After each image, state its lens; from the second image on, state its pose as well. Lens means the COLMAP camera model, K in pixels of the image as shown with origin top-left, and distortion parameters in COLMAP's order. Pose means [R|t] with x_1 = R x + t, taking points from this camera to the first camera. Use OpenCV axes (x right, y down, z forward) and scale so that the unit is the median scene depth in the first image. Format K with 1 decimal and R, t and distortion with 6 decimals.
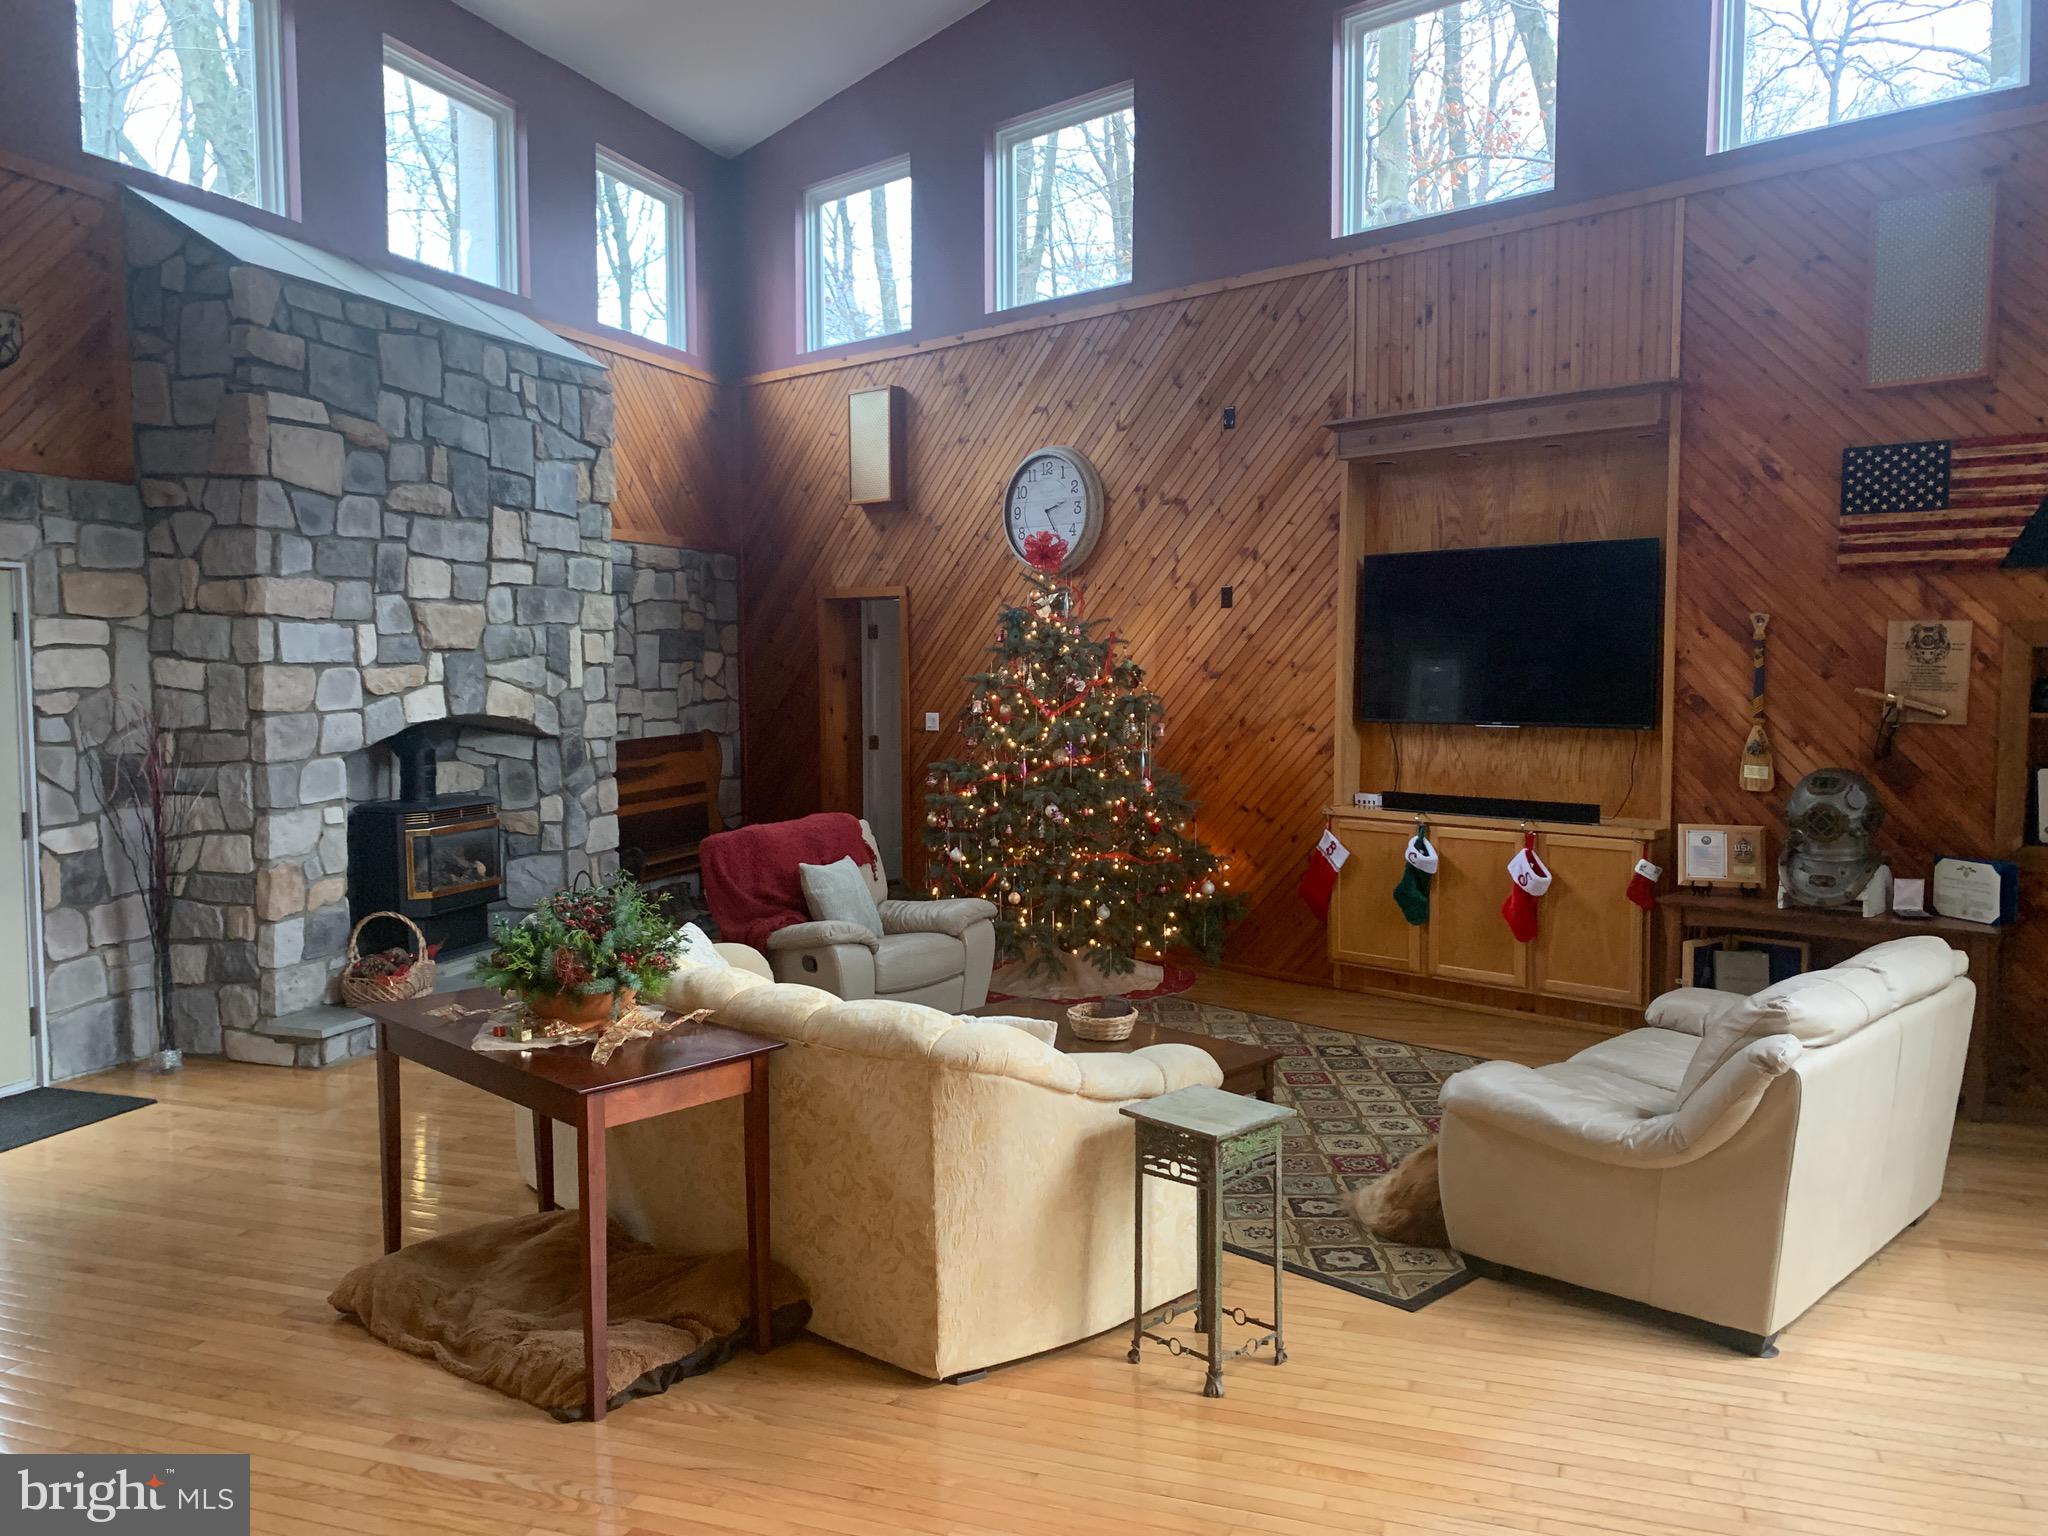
lens RADIAL K [[1552.6, 0, 1014.5], [0, 1552.6, 761.7], [0, 0, 1]] dist [0.031884, -0.039768]
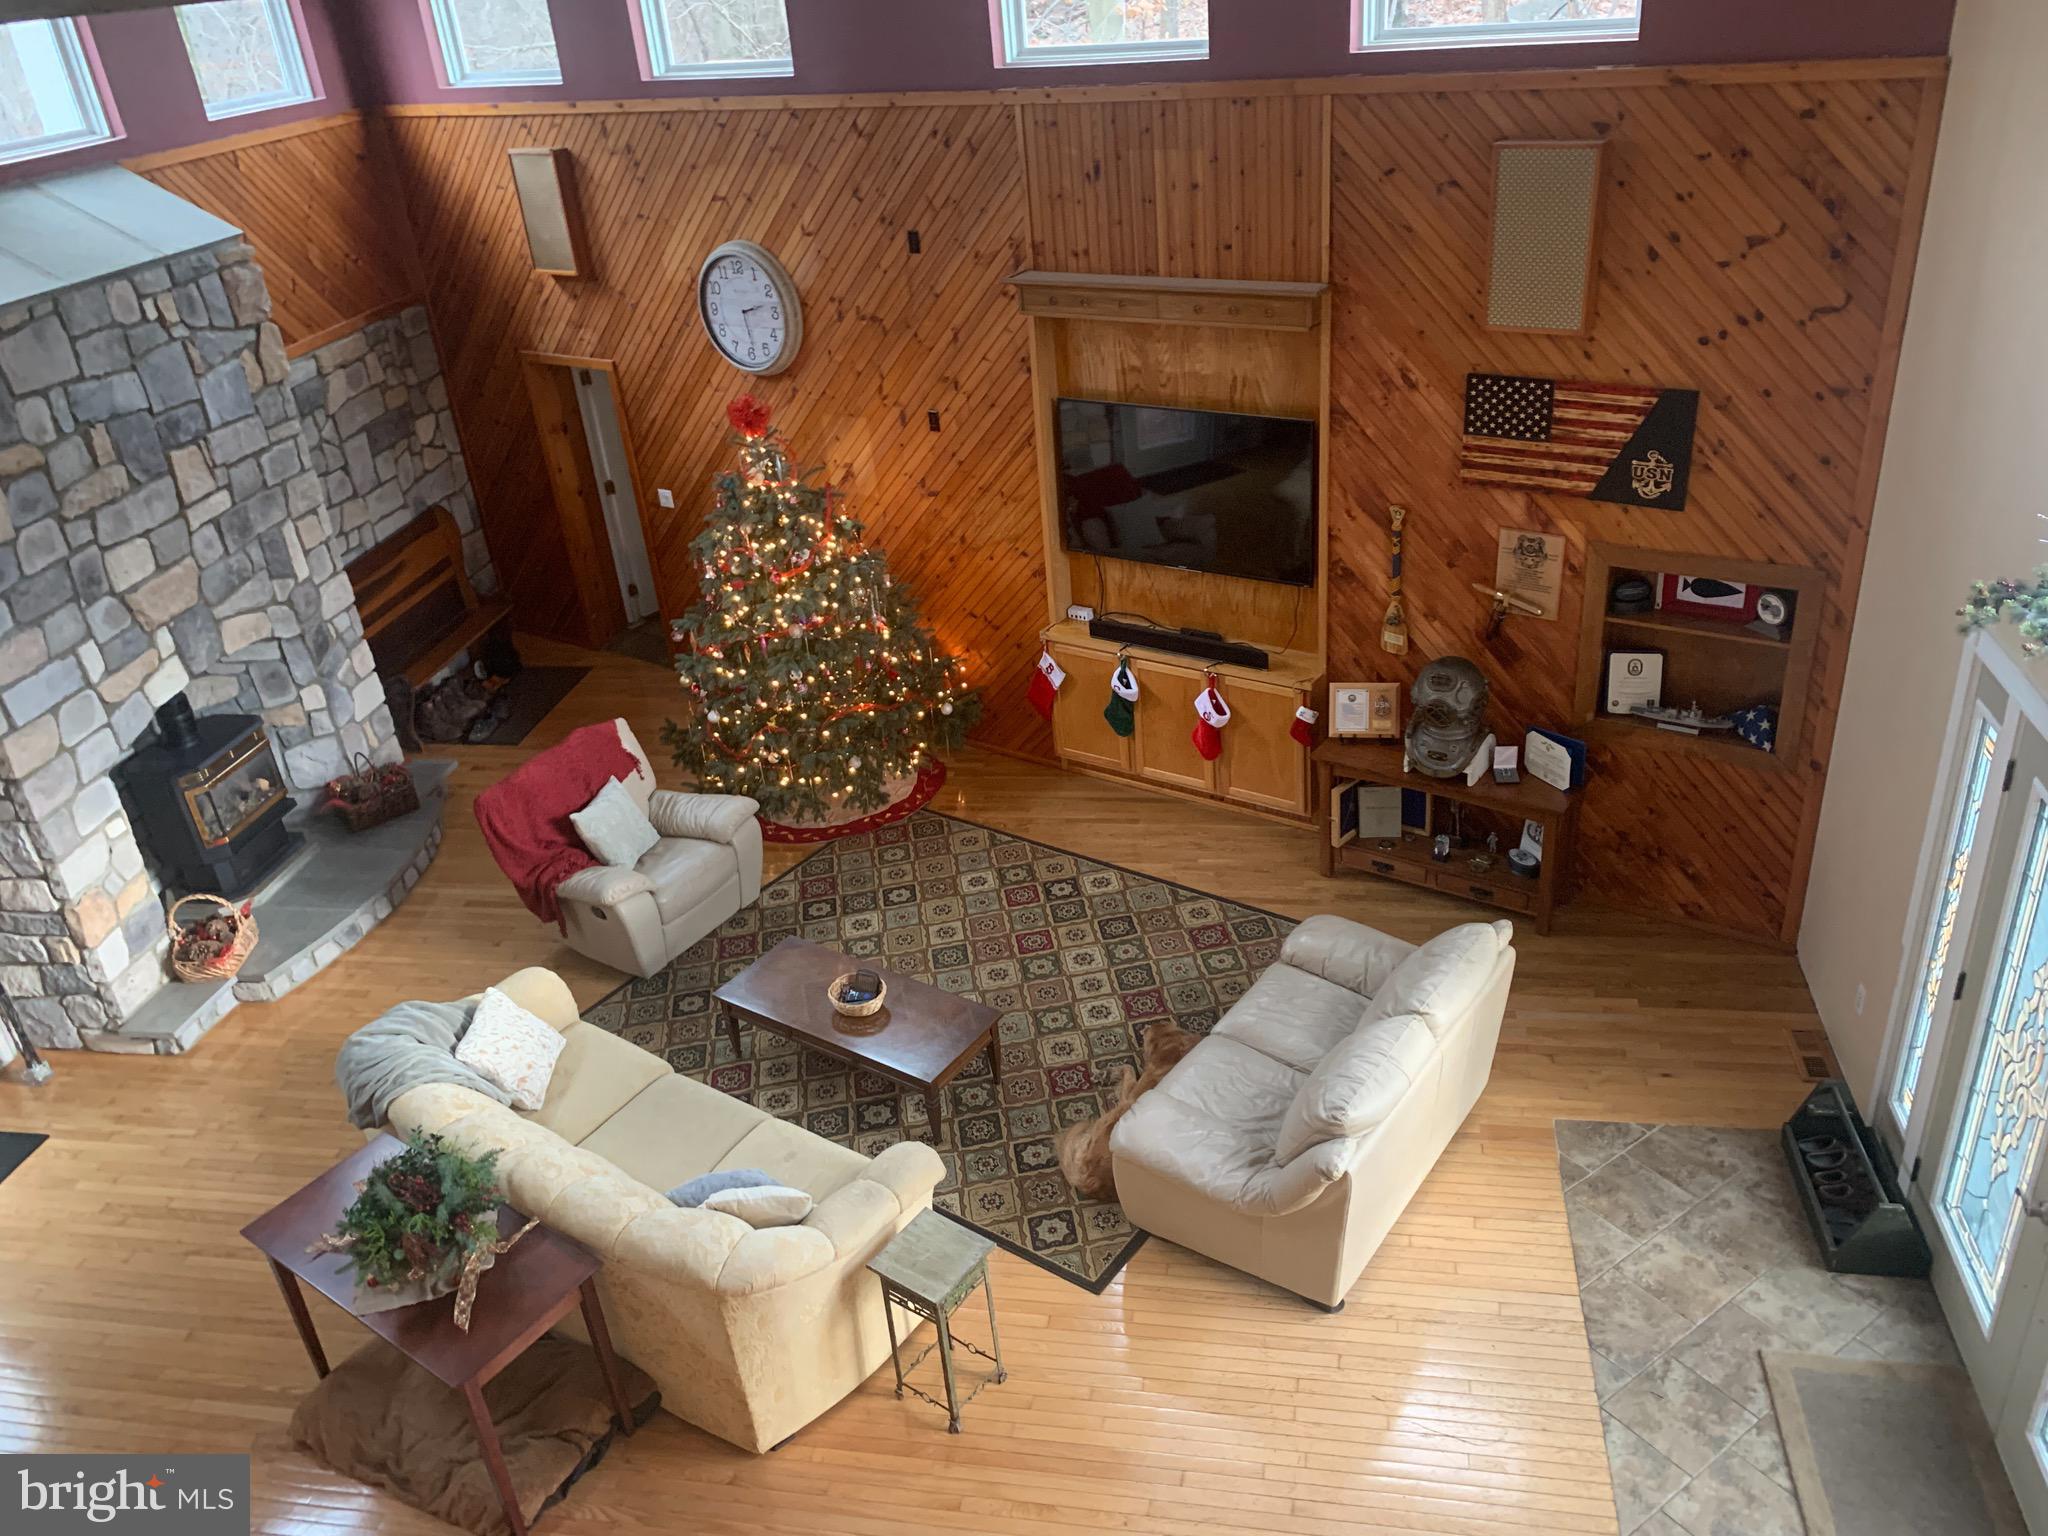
lens RADIAL K [[1552.6, 0, 1013.2], [0, 1552.6, 748.0], [0, 0, 1]] dist [0.031884, -0.039768]
pose [[0.984494, -0.145644, 0.097774, 0.069177], [0.094775, 0.910639, 0.402187, -0.387319], [-0.147613, -0.386684, 0.910322, -0.035720]]
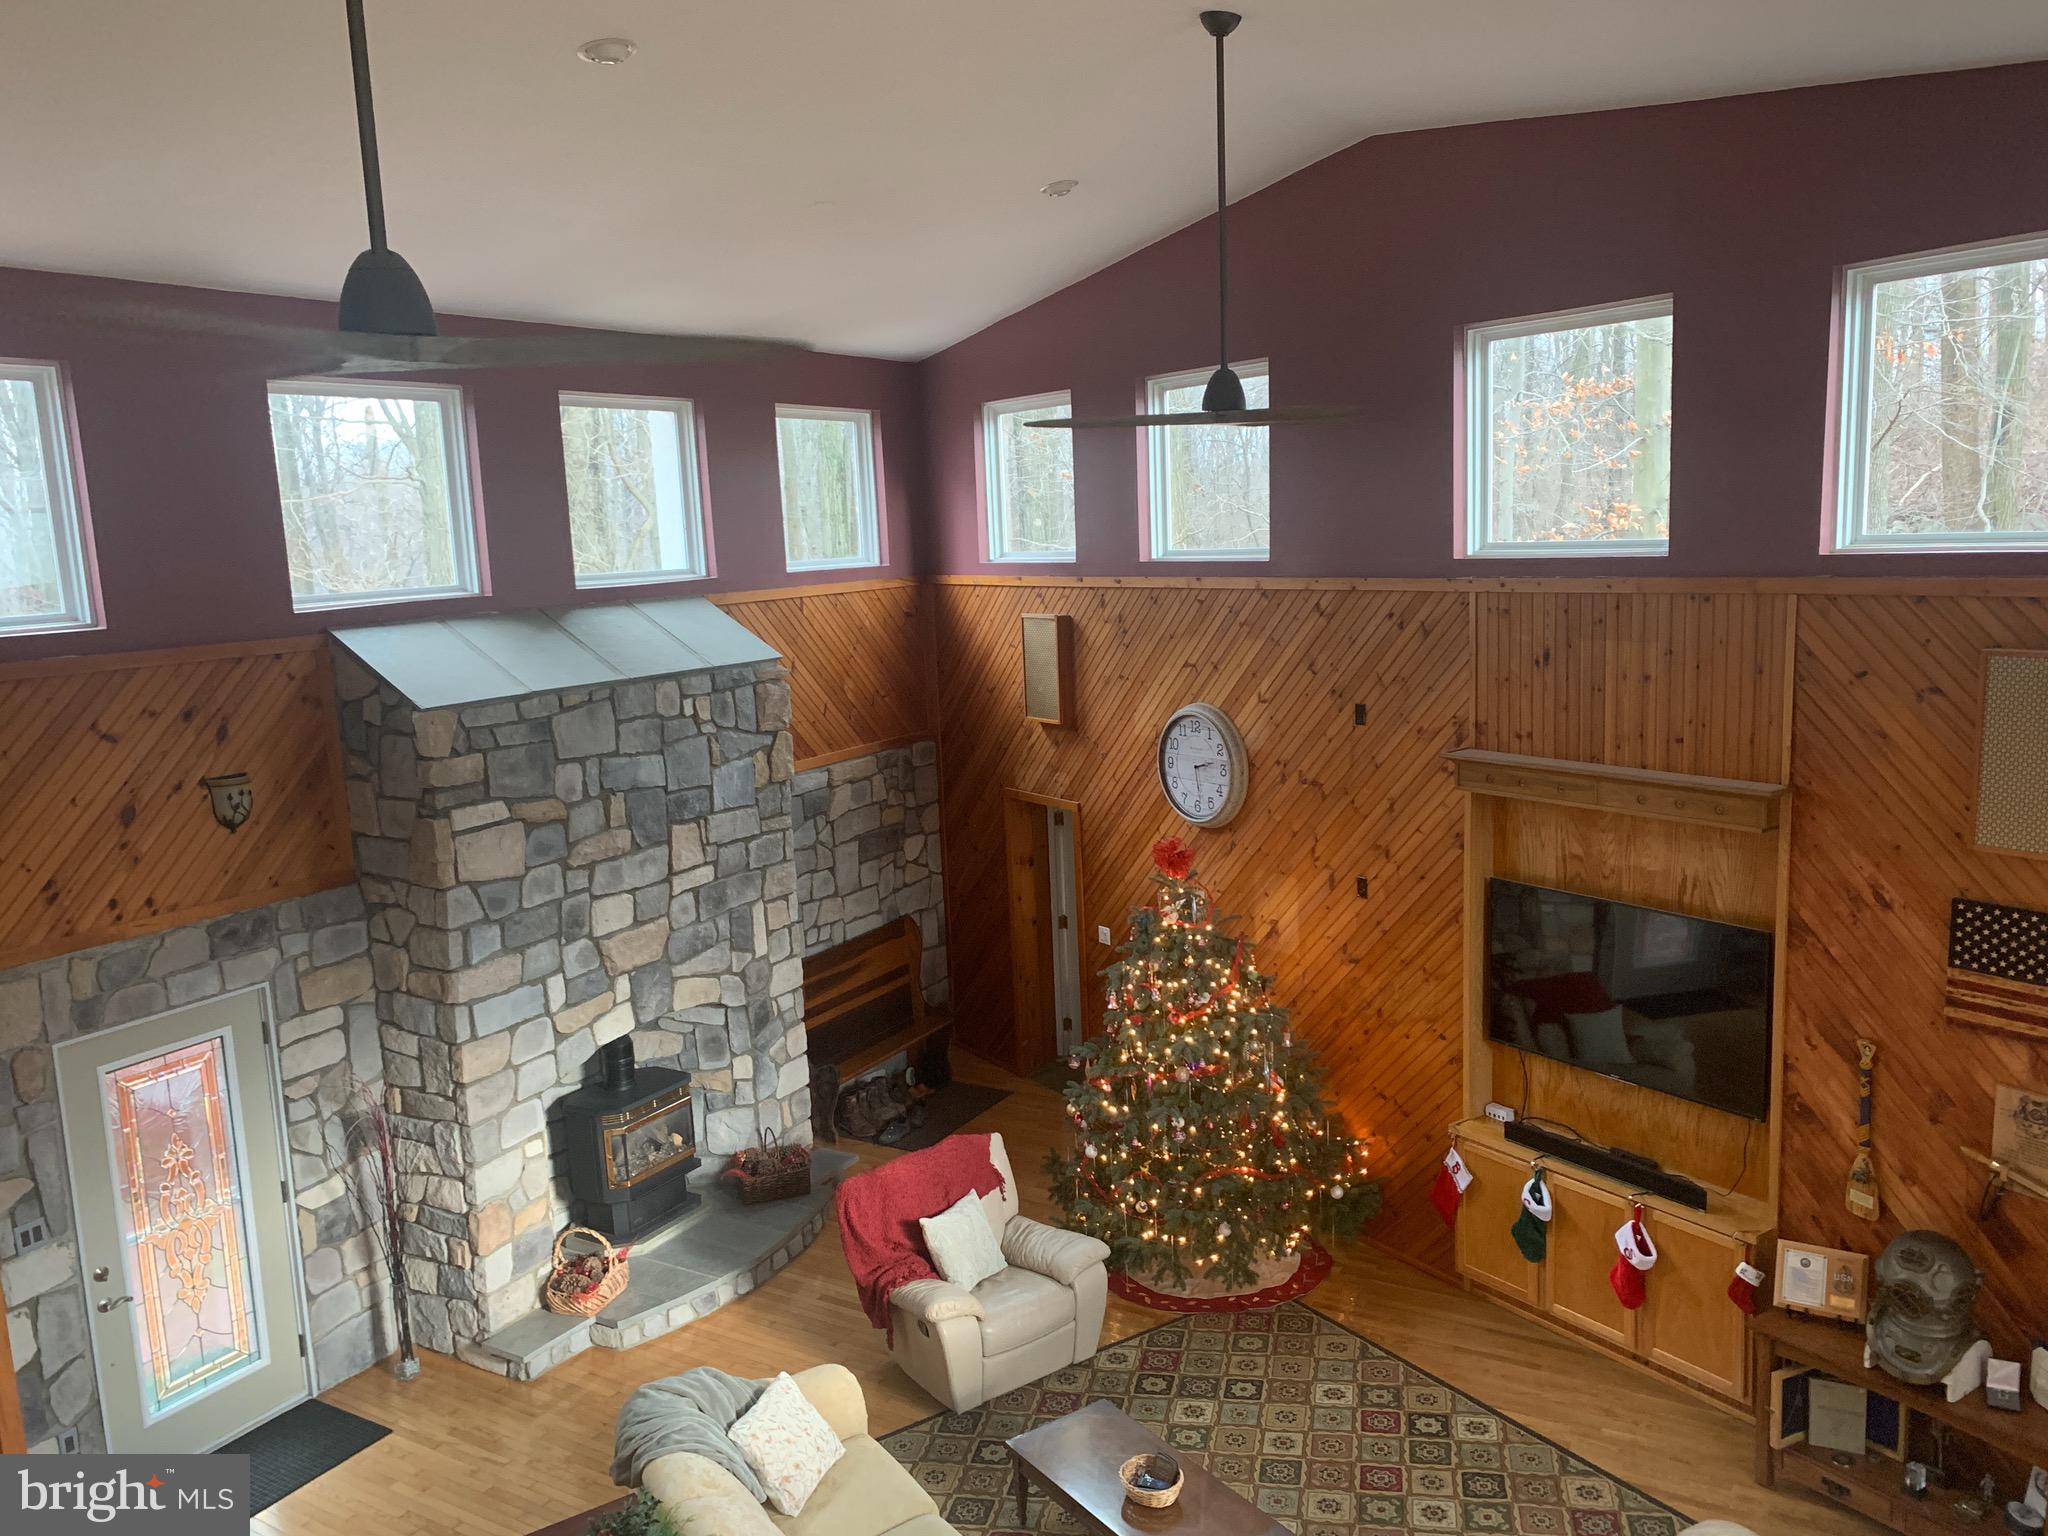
lens RADIAL K [[1552.6, 0, 1028.7], [0, 1552.6, 763.0], [0, 0, 1]] dist [0.031884, -0.039768]
pose [[0.979175, -0.008611, -0.202836, 0.158772], [0.026868, 0.995808, 0.087428, -0.342395], [0.201233, -0.091057, 0.975302, -0.024385]]
